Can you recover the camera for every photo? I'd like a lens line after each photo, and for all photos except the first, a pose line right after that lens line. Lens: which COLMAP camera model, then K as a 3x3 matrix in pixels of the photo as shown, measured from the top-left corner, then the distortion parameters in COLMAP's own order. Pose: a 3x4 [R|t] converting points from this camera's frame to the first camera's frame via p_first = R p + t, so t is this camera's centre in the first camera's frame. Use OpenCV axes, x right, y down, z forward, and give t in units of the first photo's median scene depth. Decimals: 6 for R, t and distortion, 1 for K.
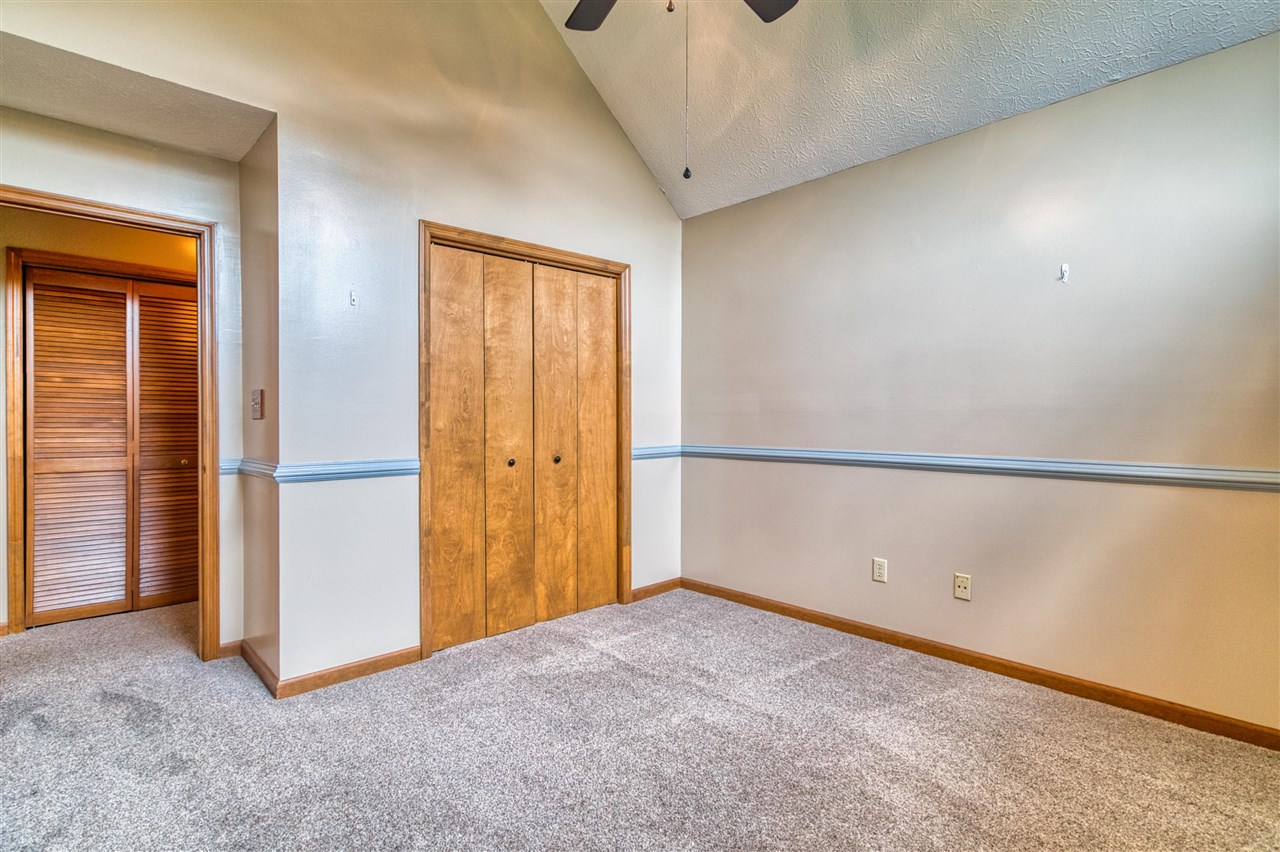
lens RADIAL K [[628.6, 0, 640.0], [0, 628.6, 426.0], [0, 0, 1]] dist [0.002018, 0.000292]
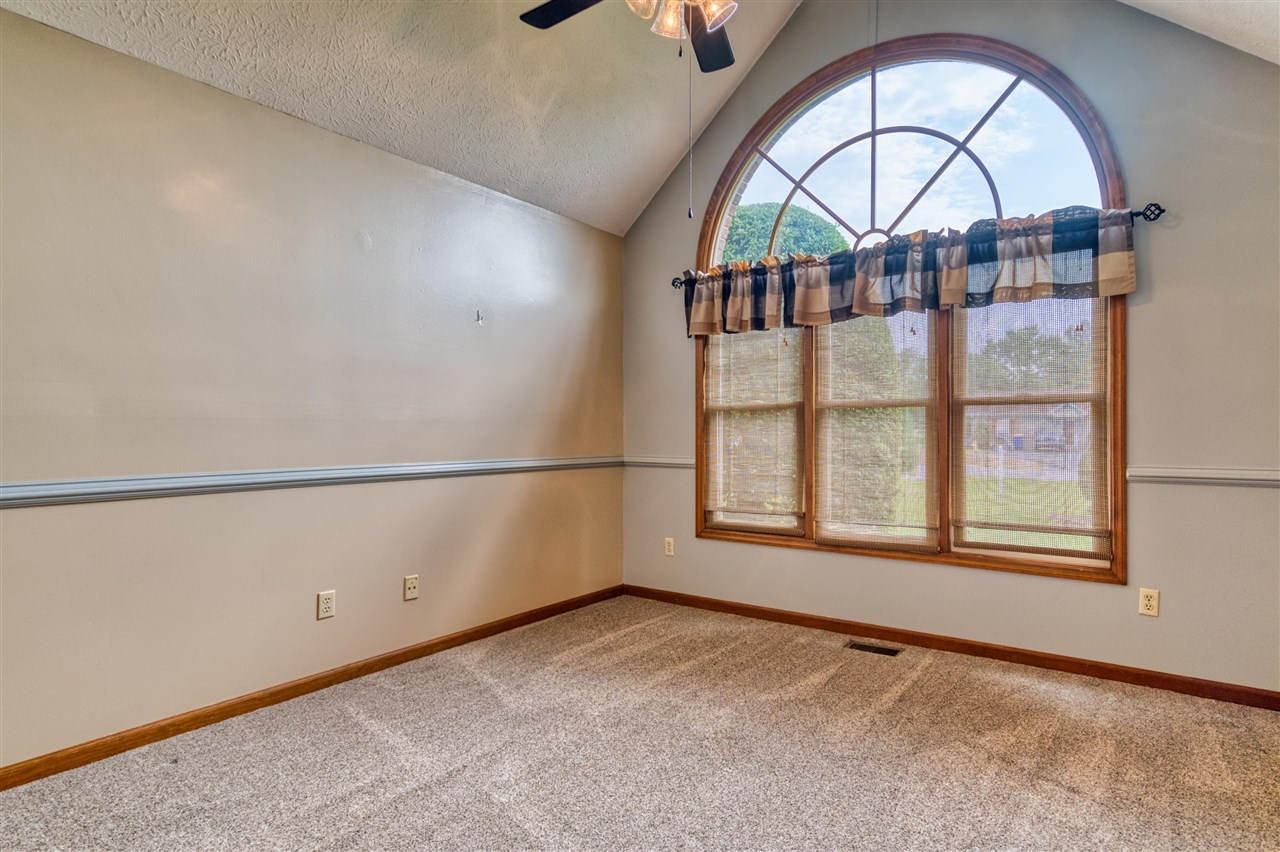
lens RADIAL K [[640.7, 0, 732.8], [0, 640.7, 431.0], [0, 0, 1]] dist [-0.000802, -0.000222]
pose [[-0.248575, -0.004782, 0.968601, -0.661087], [0.012772, 0.999885, 0.008214, -0.008835], [-0.968528, 0.014412, -0.248485, 0.740546]]
